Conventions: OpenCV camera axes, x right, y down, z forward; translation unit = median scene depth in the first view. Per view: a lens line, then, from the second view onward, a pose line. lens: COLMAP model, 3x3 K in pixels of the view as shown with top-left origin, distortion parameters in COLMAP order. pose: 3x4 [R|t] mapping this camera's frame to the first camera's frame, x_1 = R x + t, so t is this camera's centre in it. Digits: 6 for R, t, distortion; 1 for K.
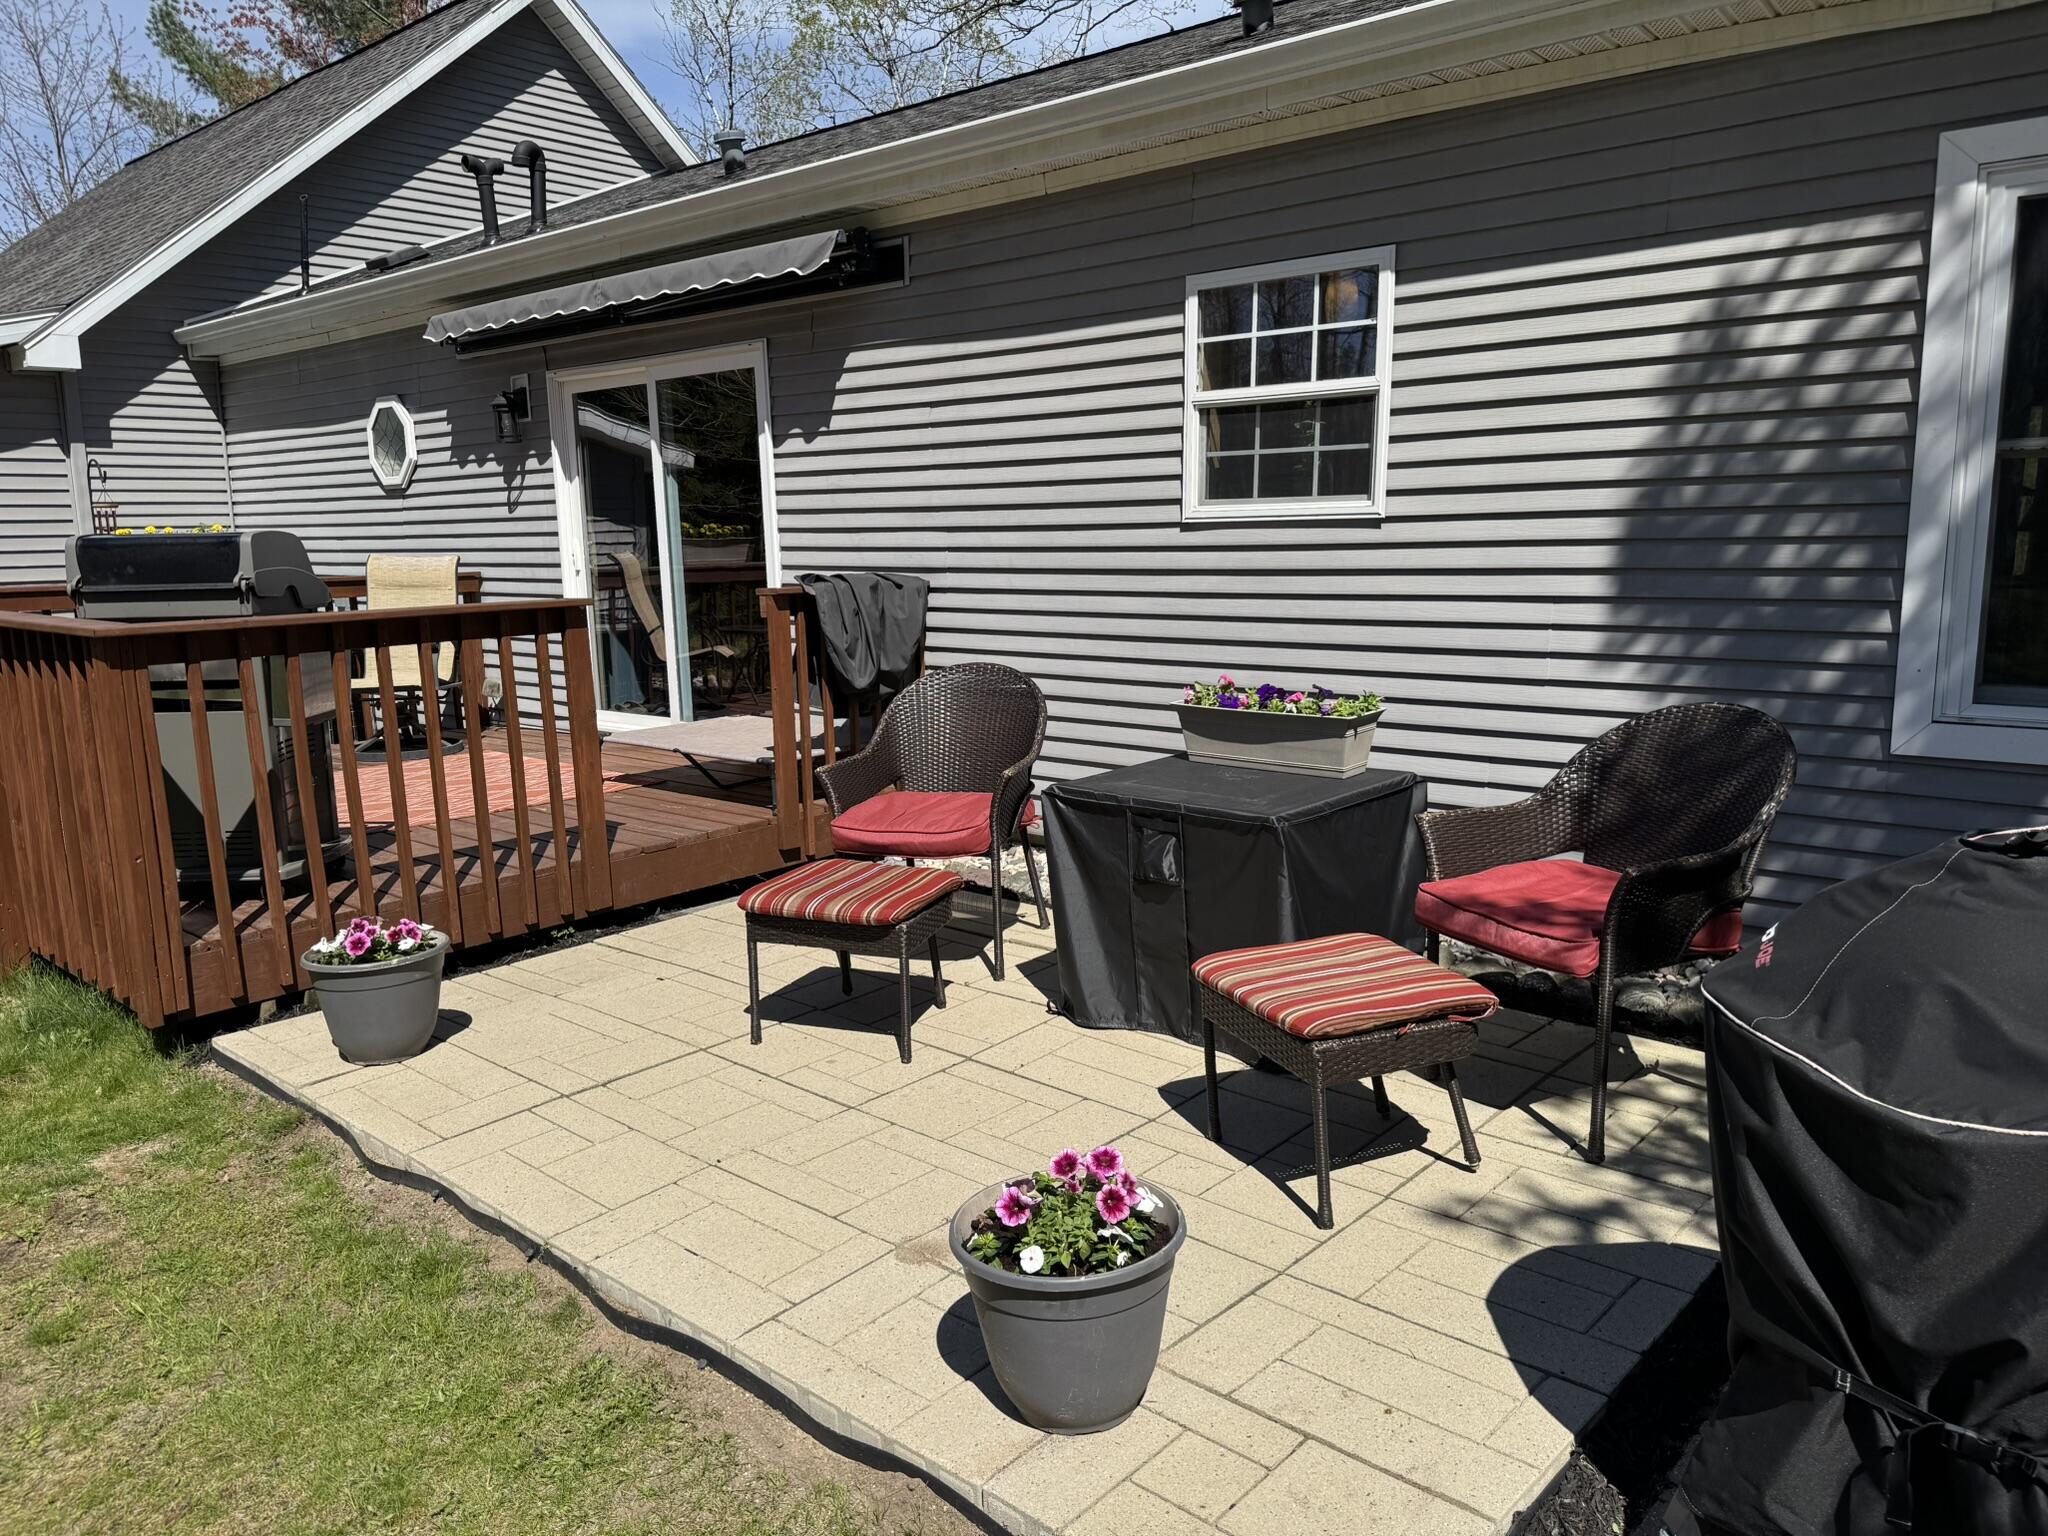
lens RADIAL K [[1434.0, 0, 1024.0], [0, 1434.0, 768.0], [0, 0, 1]] dist [0.097959, -0.134330]
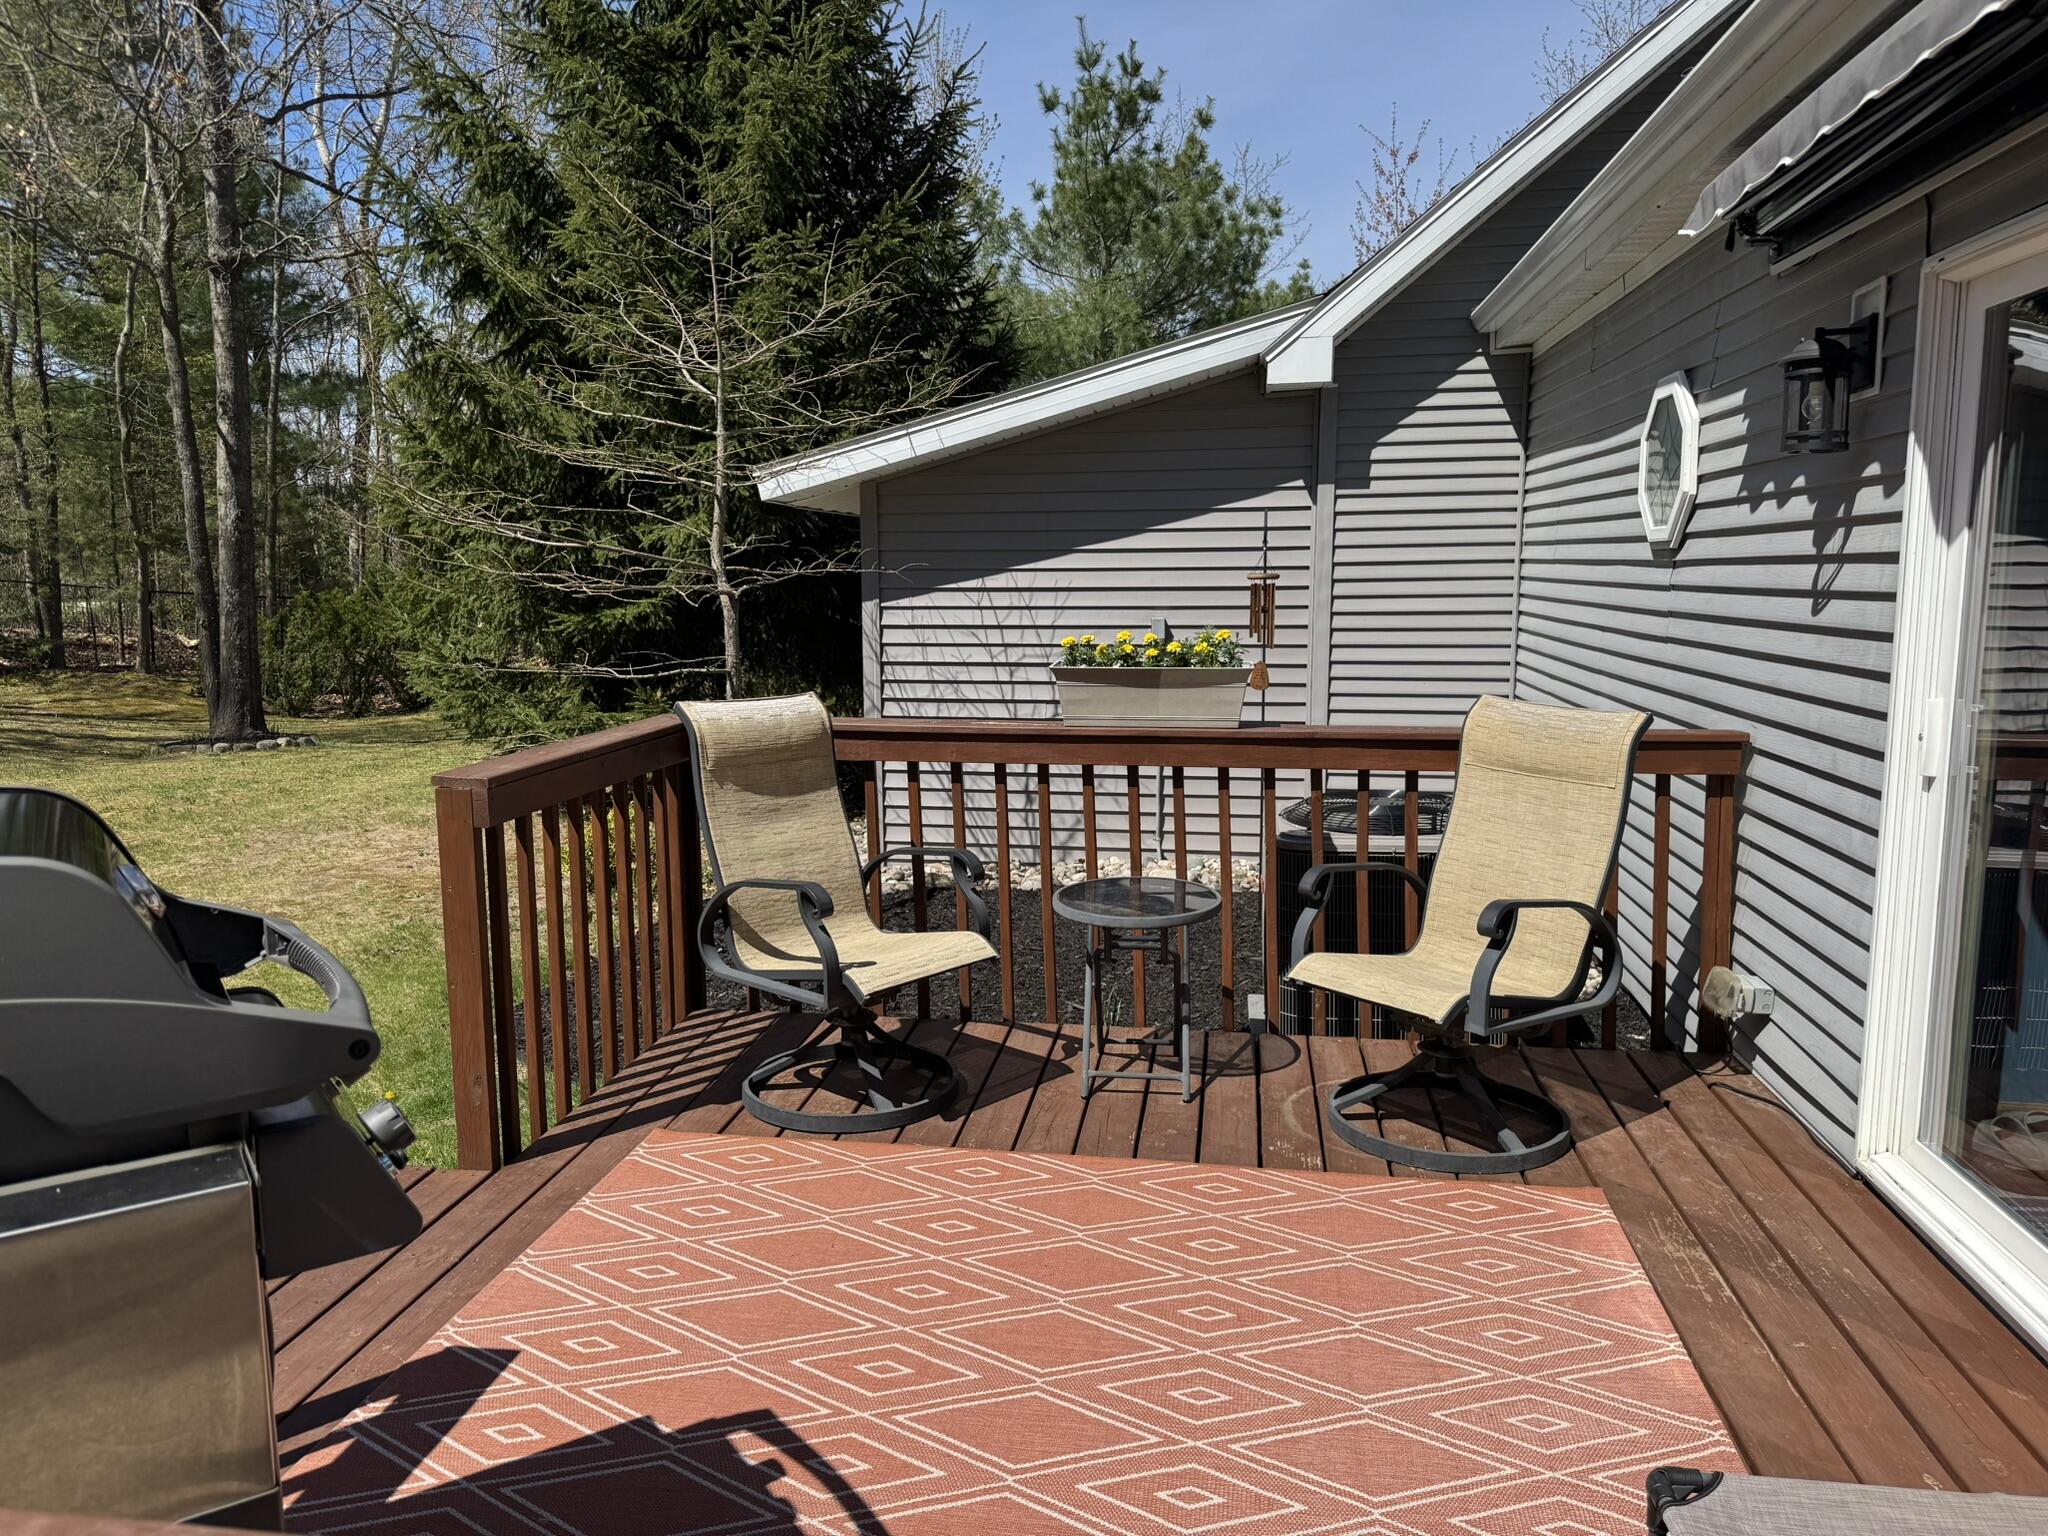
lens RADIAL K [[1434.0, 0, 1024.0], [0, 1434.0, 768.0], [0, 0, 1]] dist [0.097959, -0.134330]
pose [[0.532278, 0.127832, -0.836862, -0.112652], [-0.134308, 0.988765, 0.065609, -0.128404], [0.835847, 0.077475, 0.543467, 0.577130]]
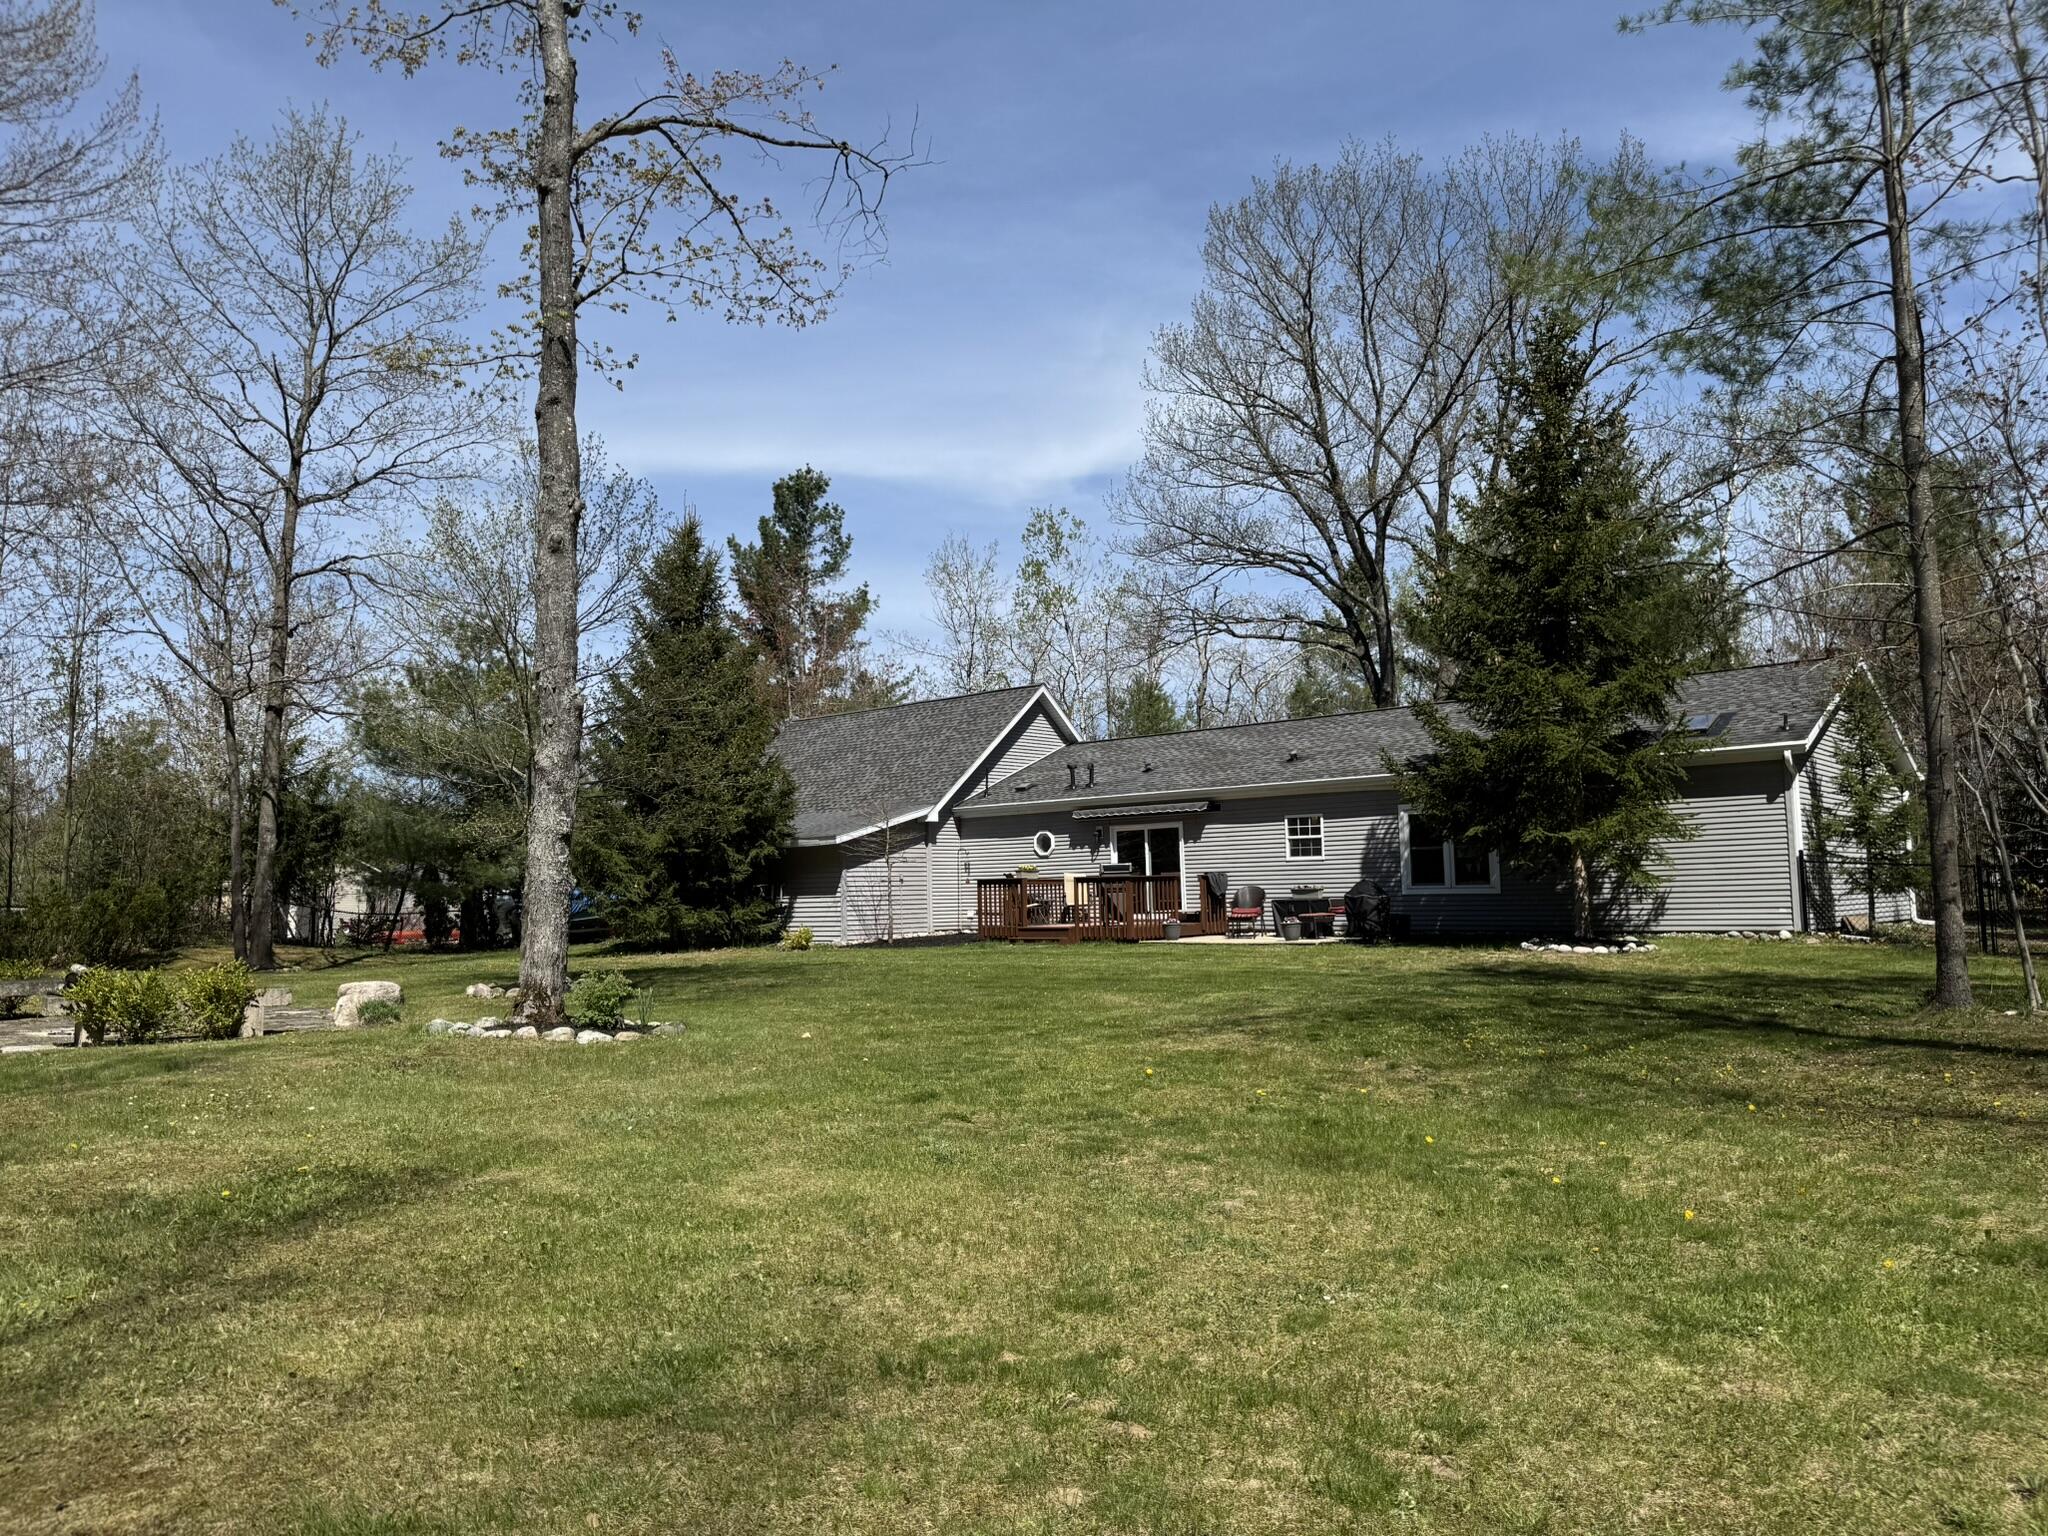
lens RADIAL K [[1414.8, 0, 1024.0], [0, 1414.8, 768.0], [0, 0, 1]] dist [0.193369, -0.125201]
pose [[0.999909, -0.009118, -0.009898, -0.488363], [0.006396, 0.969108, -0.246555, 0.478583], [0.011840, 0.246470, 0.969078, -2.544286]]
